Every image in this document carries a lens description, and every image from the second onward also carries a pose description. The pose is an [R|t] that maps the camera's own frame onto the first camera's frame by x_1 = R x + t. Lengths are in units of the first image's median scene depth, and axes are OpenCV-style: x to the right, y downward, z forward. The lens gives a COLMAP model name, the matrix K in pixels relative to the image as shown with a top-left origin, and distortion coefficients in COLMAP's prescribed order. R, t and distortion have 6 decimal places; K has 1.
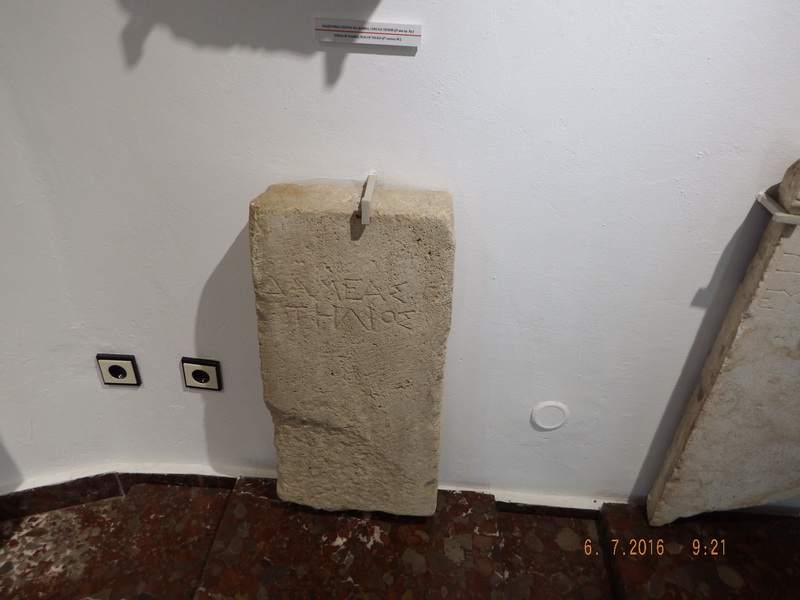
lens RADIAL K [[586.4, 0, 400.1], [0, 586.4, 300.9], [0, 0, 1]] dist [-0.009312, 0.015636]
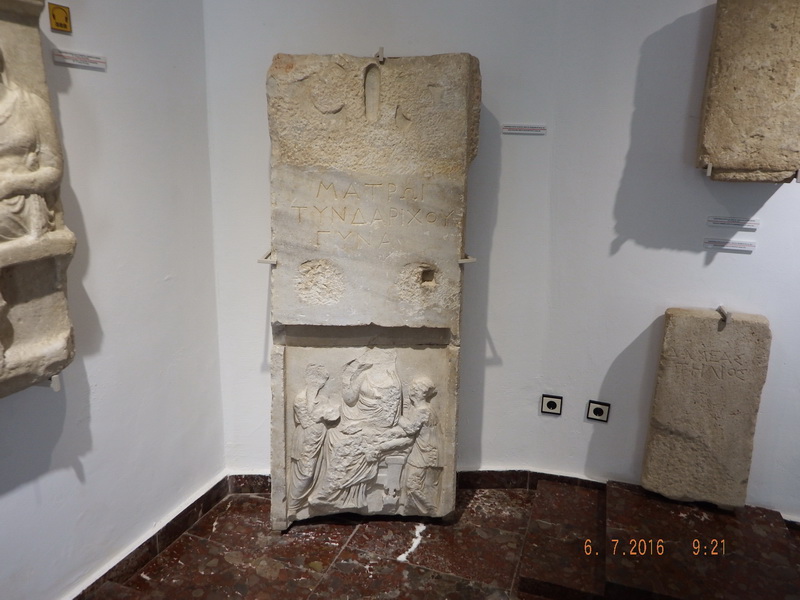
lens RADIAL K [[586.4, 0, 398.9], [0, 586.4, 303.7], [0, 0, 1]] dist [-0.009312, 0.015636]
pose [[0.960541, 0.053998, -0.272848, -0.524817], [-0.137311, 0.945161, -0.296339, 0.503111], [0.241884, 0.322111, 0.915280, -1.088712]]
